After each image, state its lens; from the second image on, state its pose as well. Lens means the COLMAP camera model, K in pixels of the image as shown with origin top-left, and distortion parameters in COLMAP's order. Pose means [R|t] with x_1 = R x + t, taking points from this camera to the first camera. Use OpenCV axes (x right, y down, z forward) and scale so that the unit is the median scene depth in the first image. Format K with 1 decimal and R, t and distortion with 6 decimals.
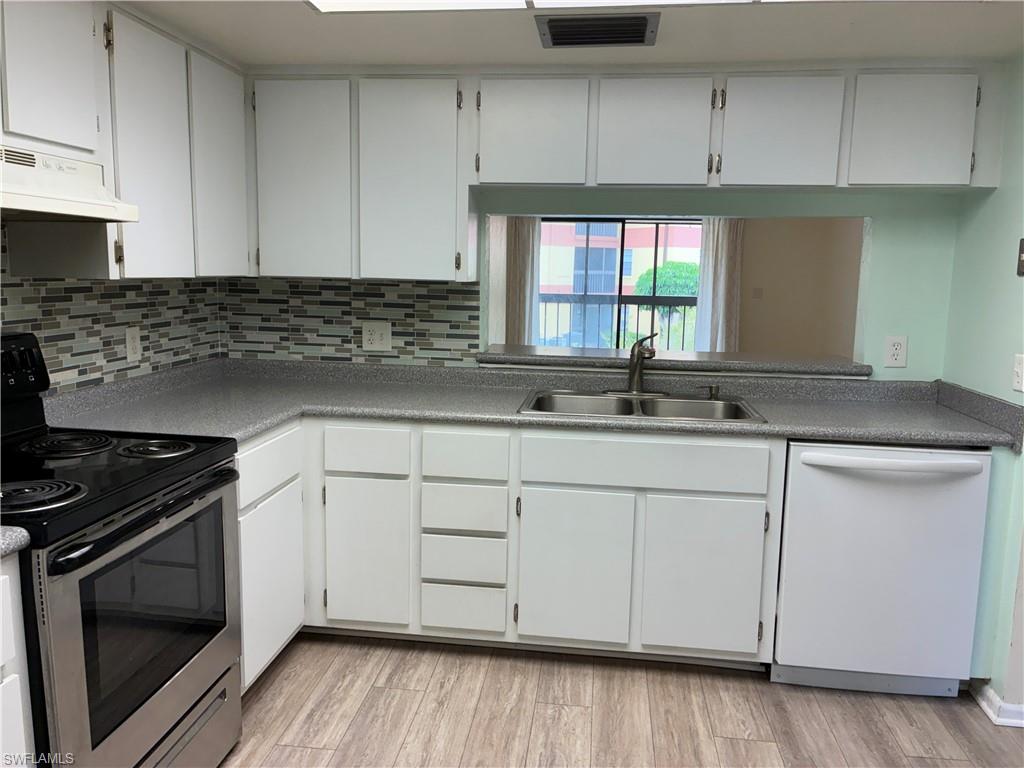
lens RADIAL K [[779.4, 0, 512.8], [0, 779.4, 384.0], [0, 0, 1]] dist [0.050185, -0.056424]
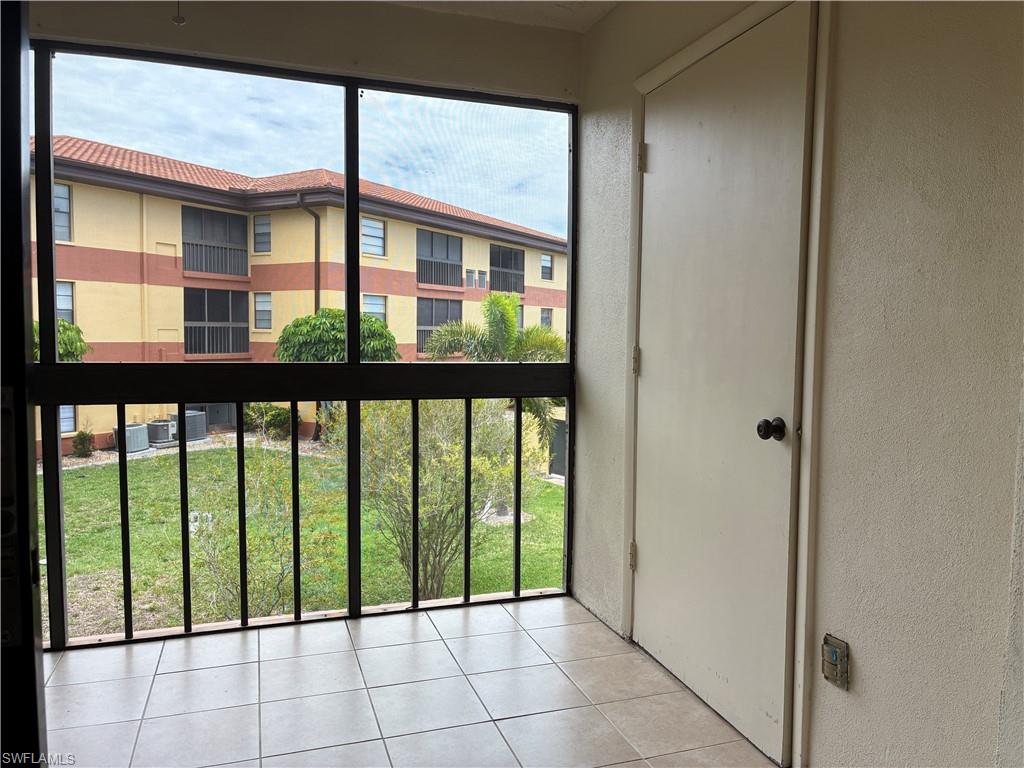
lens RADIAL K [[779.4, 0, 511.0], [0, 779.4, 387.8], [0, 0, 1]] dist [0.050185, -0.056424]
pose [[0.893408, -0.045574, 0.446929, 0.027125], [0.076110, 0.995815, -0.050599, -0.035663], [-0.442753, 0.079221, 0.893137, 0.302498]]
